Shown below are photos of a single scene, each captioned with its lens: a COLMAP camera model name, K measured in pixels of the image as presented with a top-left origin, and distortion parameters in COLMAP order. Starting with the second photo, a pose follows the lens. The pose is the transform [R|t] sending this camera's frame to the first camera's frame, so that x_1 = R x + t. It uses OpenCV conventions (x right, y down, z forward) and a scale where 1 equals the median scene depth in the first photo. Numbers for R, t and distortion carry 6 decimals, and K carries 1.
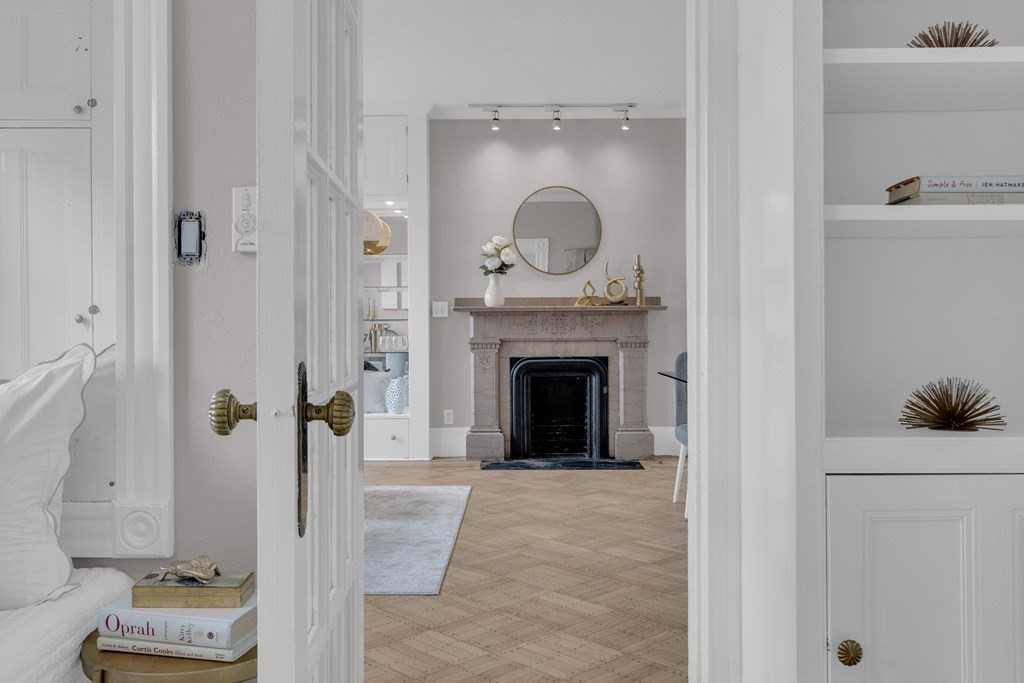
lens RADIAL K [[855.1, 0, 460.5], [0, 855.1, 322.5], [0, 0, 1]] dist [-0.034174, -0.000162]
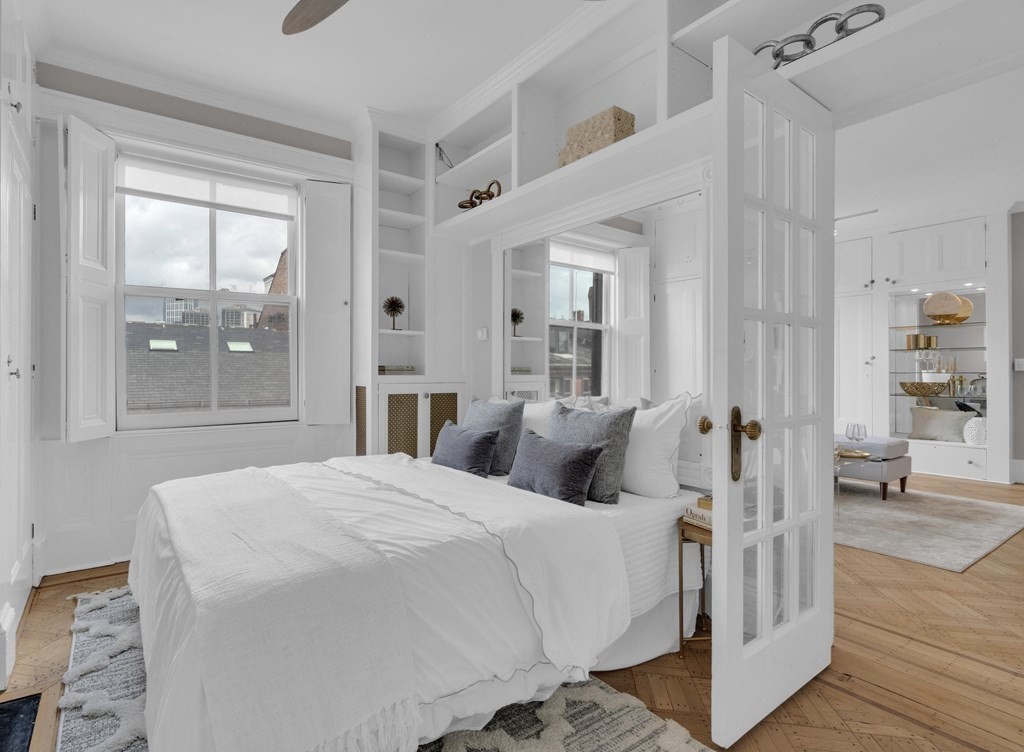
lens RADIAL K [[526.1, 0, 512.0], [0, 526.1, 376.0], [0, 0, 1]] dist [0.001351, 0.000650]
pose [[0.653988, 0.016539, -0.756324, 0.144211], [-0.004583, 0.999829, 0.017901, -0.018696], [0.756491, -0.008240, 0.653952, -0.129136]]
